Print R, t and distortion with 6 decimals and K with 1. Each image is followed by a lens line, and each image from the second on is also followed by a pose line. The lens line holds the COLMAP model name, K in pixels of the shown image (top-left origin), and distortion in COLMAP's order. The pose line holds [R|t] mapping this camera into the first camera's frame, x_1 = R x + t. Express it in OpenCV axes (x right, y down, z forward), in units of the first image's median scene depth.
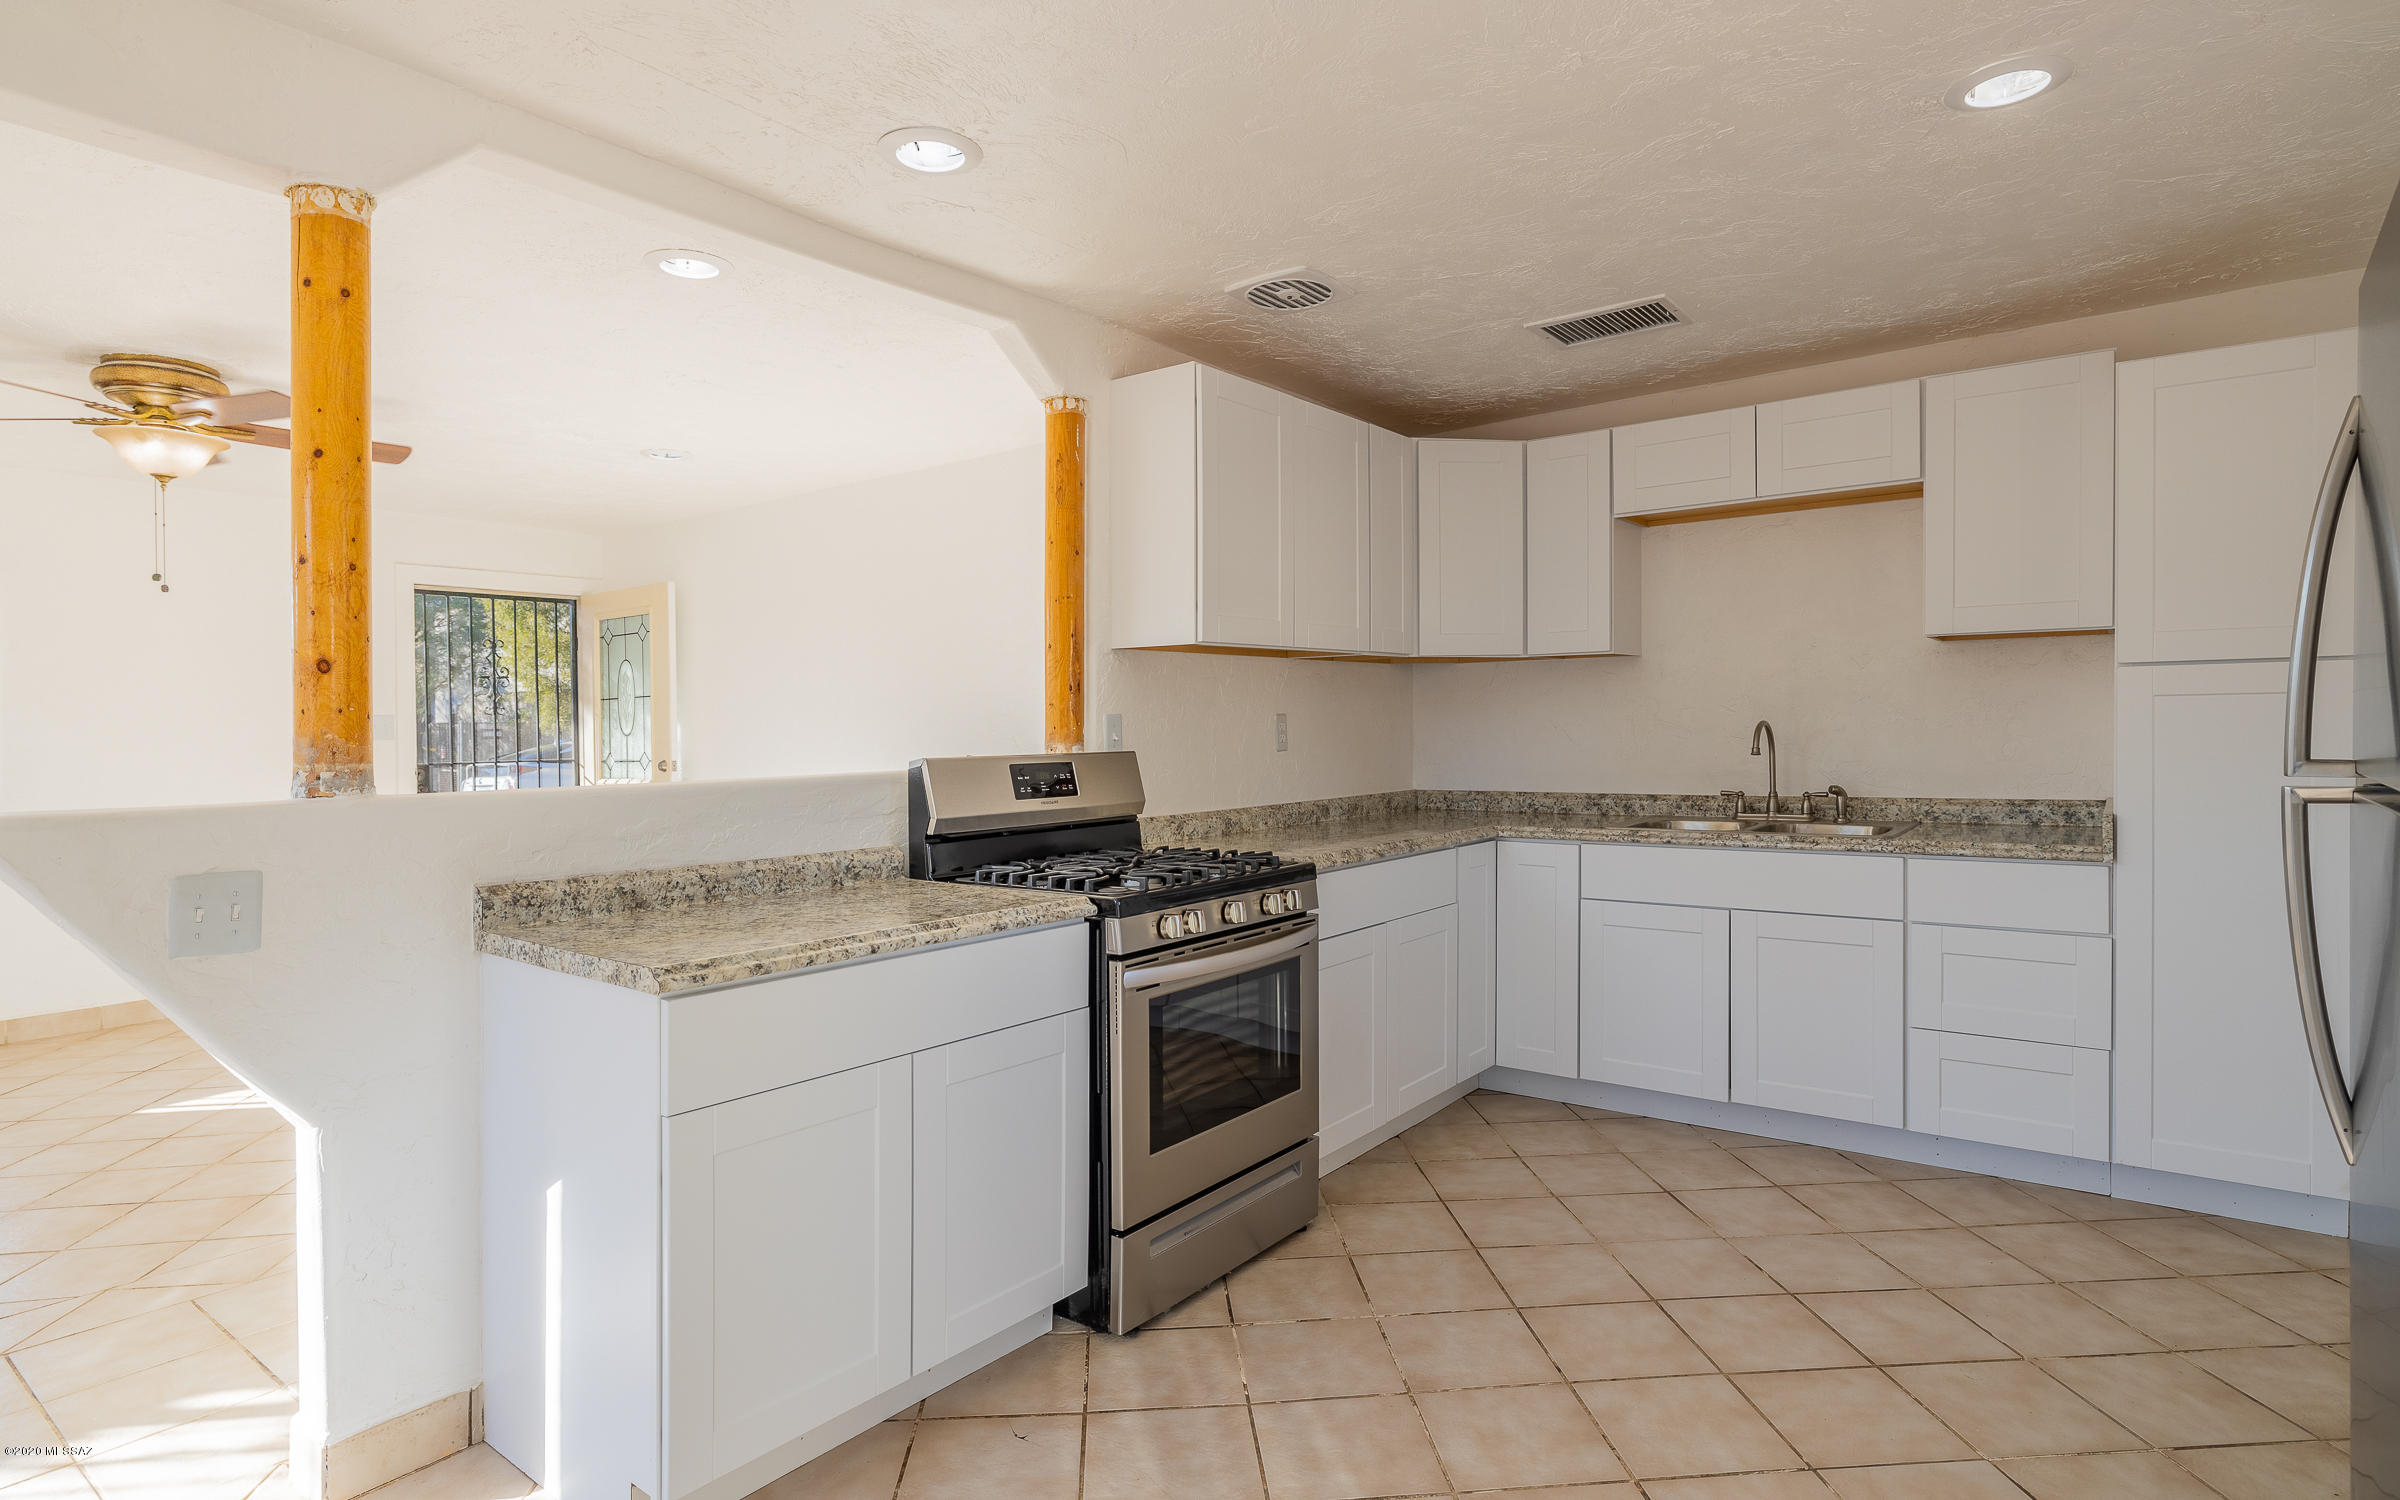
lens RADIAL K [[1221.6, 0, 1189.6], [0, 1221.6, 717.8], [0, 0, 1]] dist [-0.004210, 0.000938]
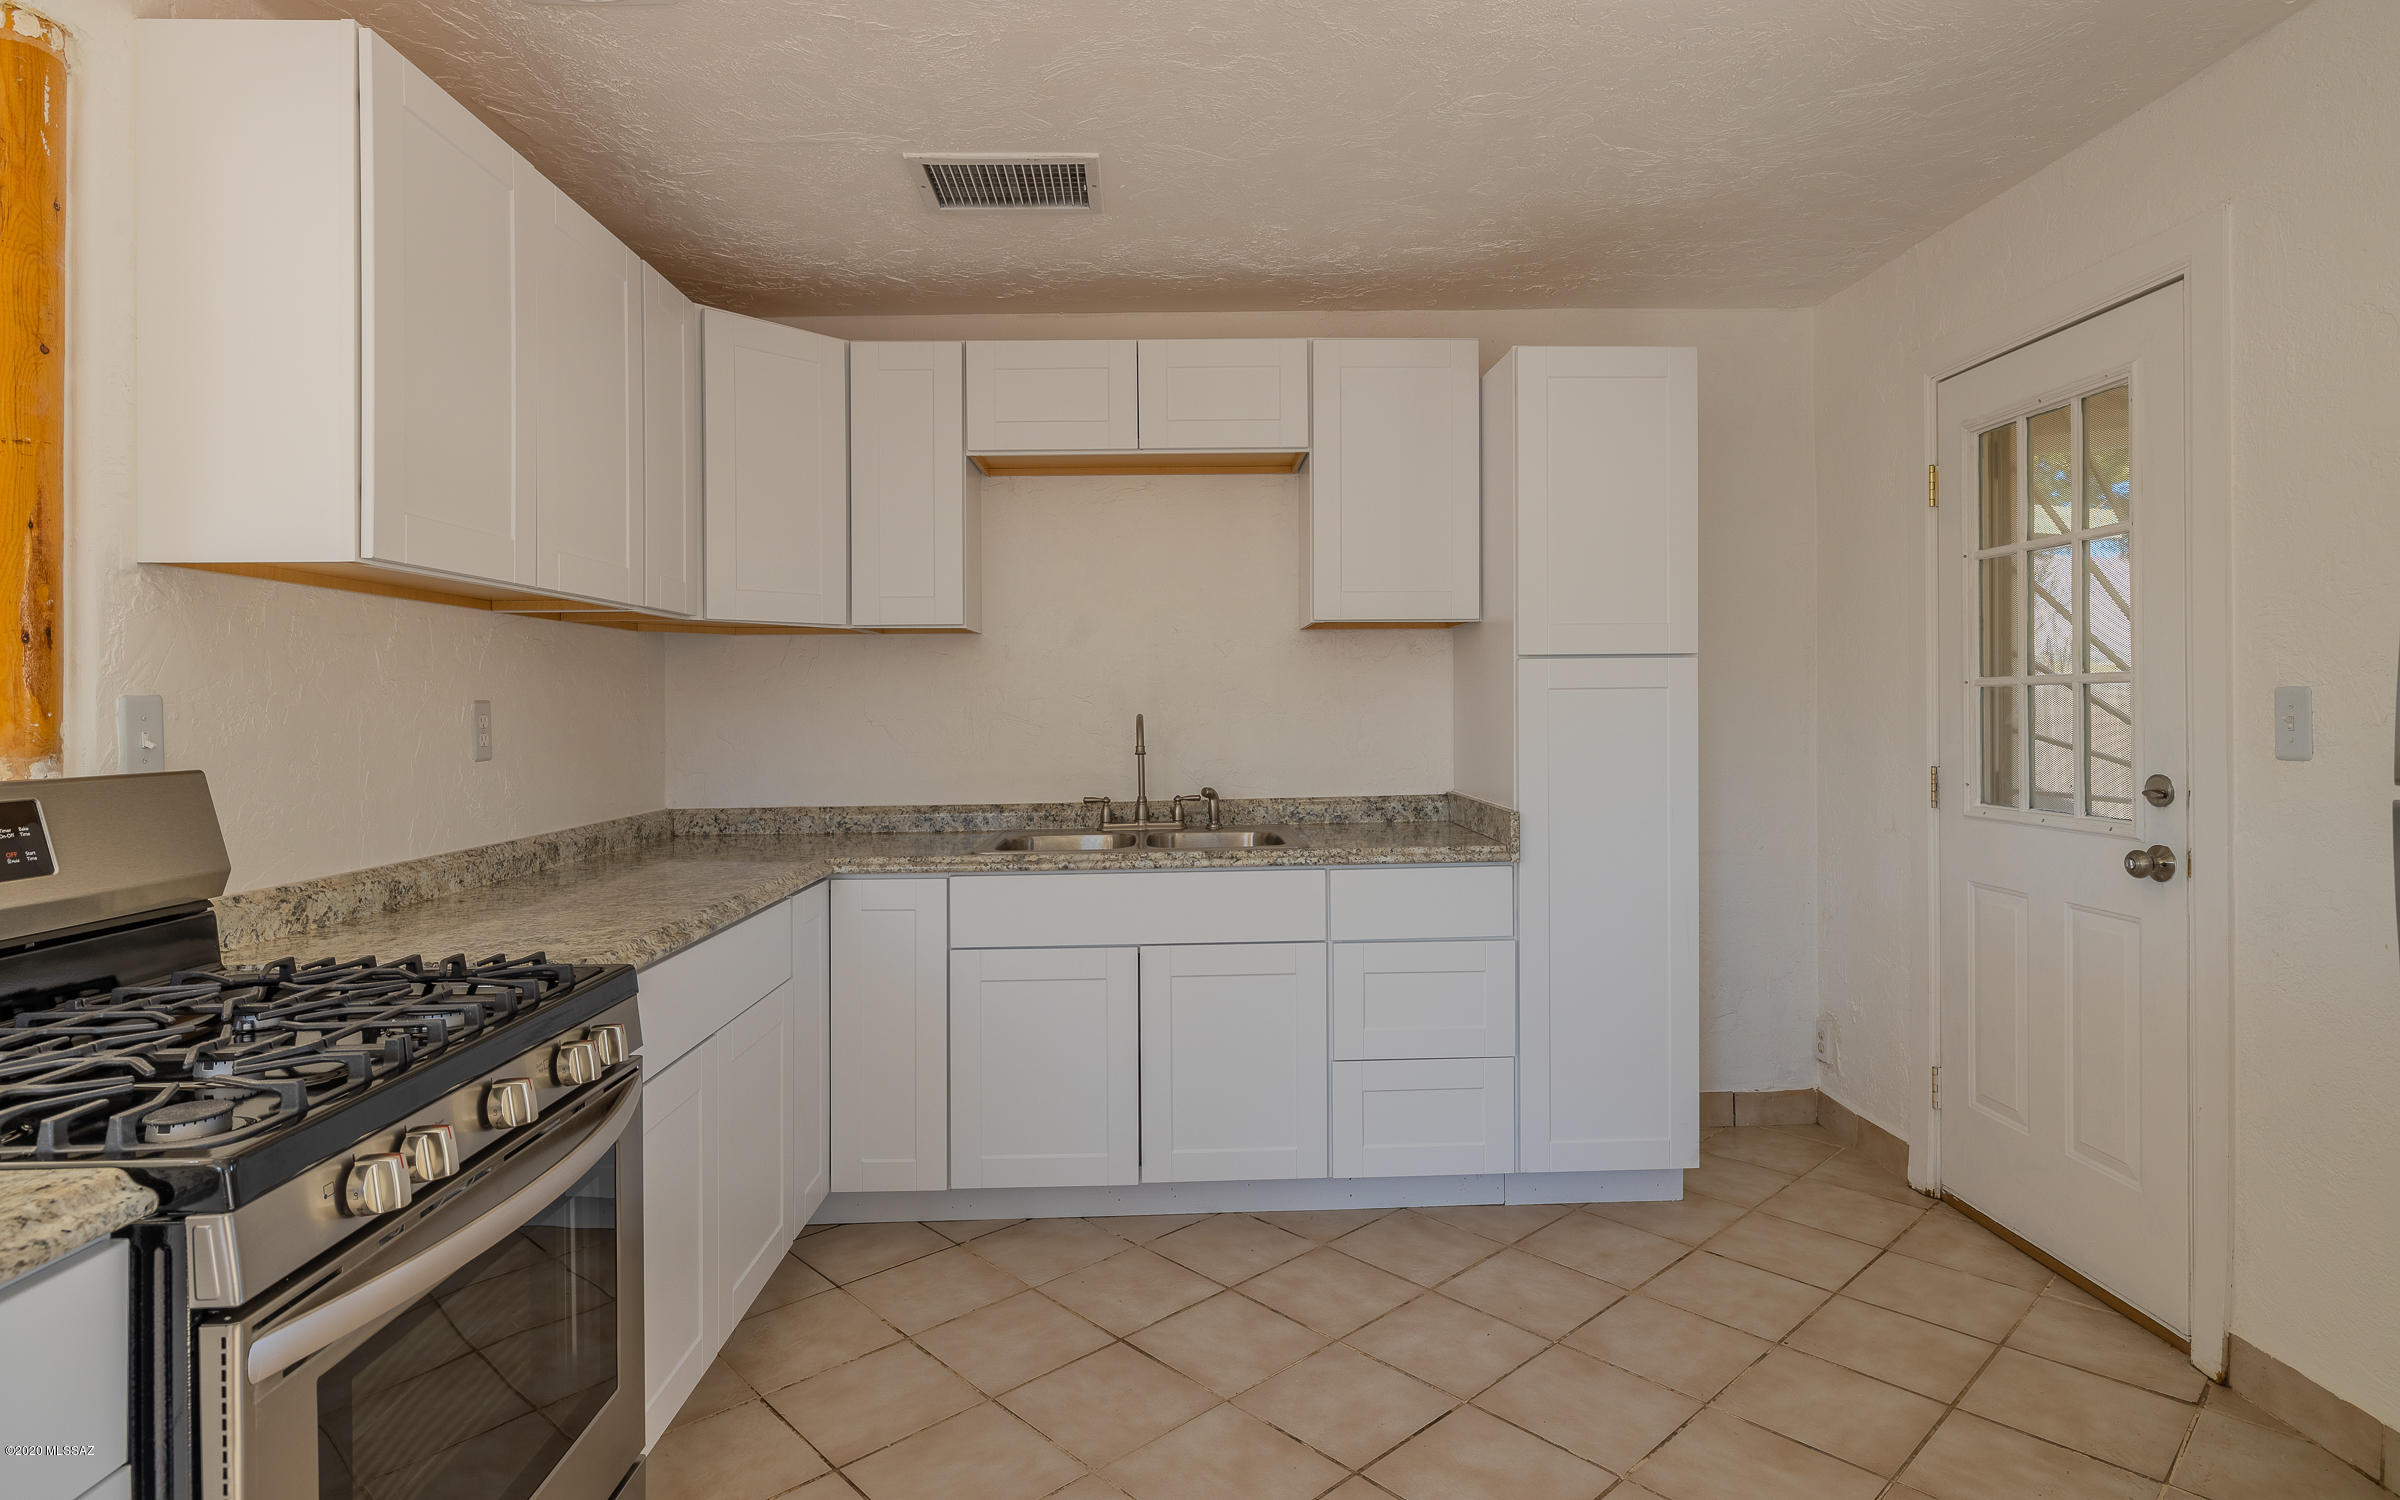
lens RADIAL K [[1221.6, 0, 1189.6], [0, 1221.6, 717.8], [0, 0, 1]] dist [-0.004210, 0.000938]
pose [[0.772736, 0.001494, 0.634726, -0.048692], [-0.004069, 0.999988, 0.002600, 0.002958], [-0.634715, -0.004592, 0.772733, 0.359062]]
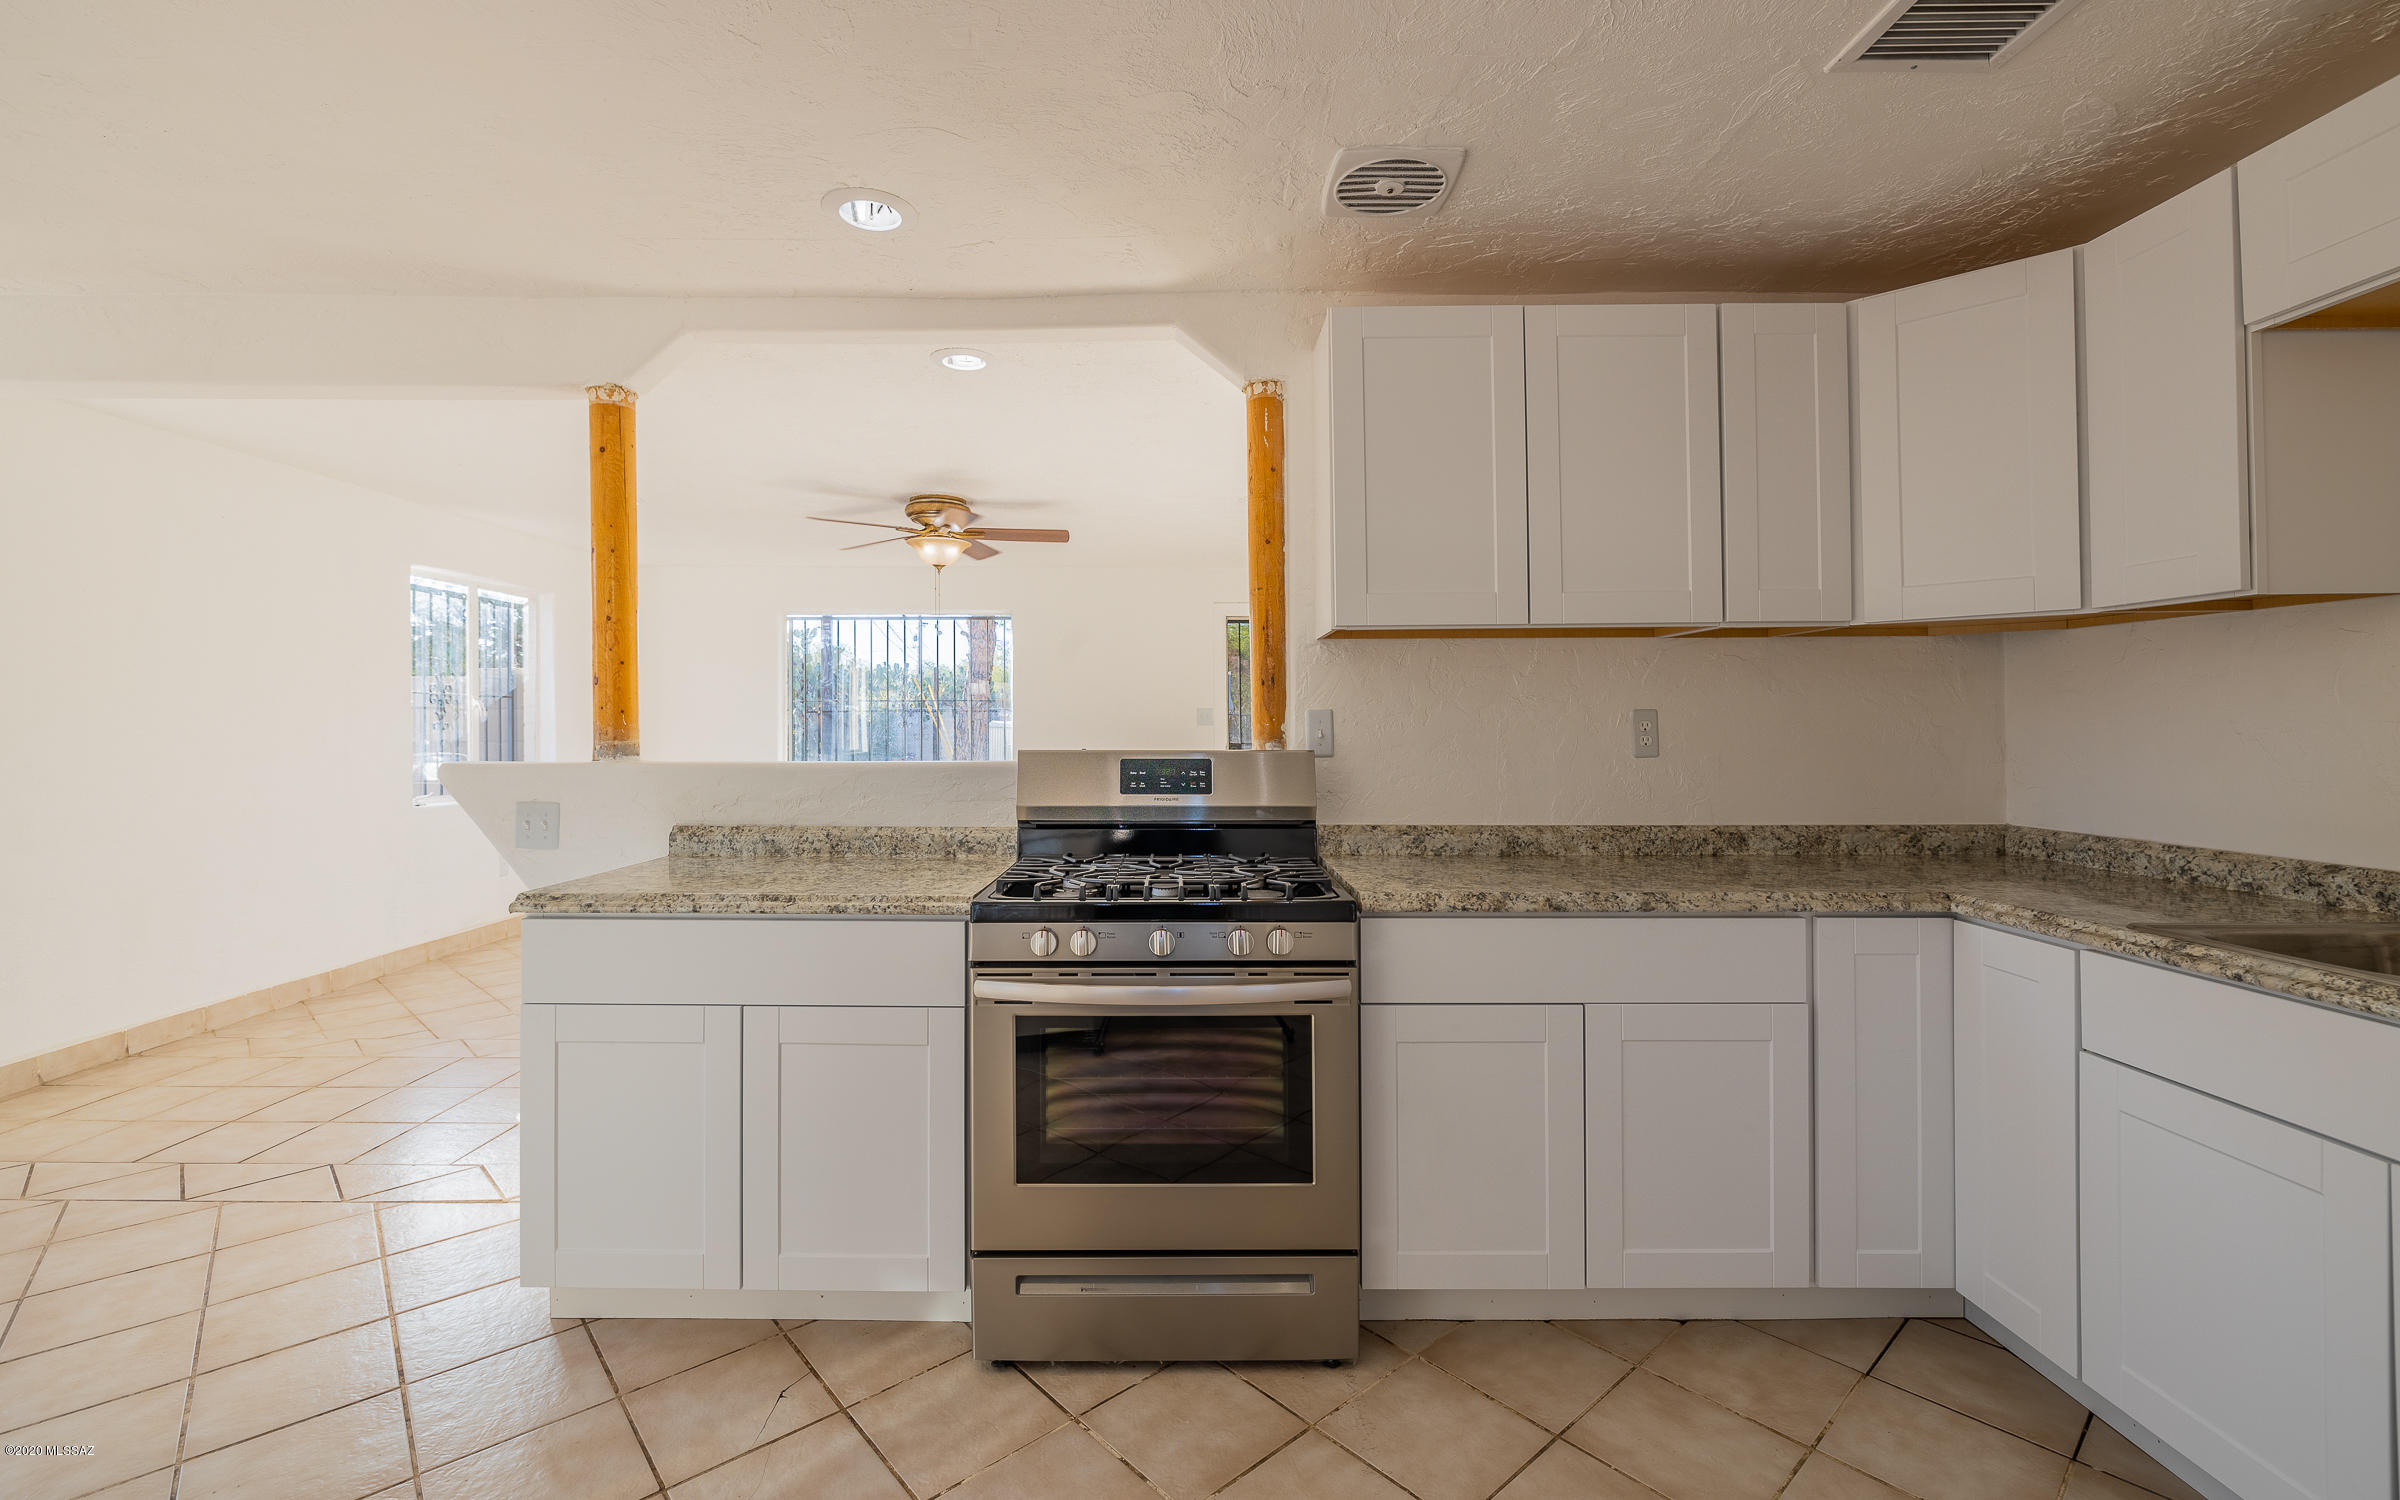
lens RADIAL K [[995.6, 0, 1172.5], [0, 995.6, 697.5], [0, 0, 1]] dist [0.001305, 0.000092]
pose [[0.615799, -0.007948, -0.787863, 0.470399], [-0.001687, 0.999934, -0.011406, -0.003424], [0.787902, 0.008353, 0.615744, 0.454023]]
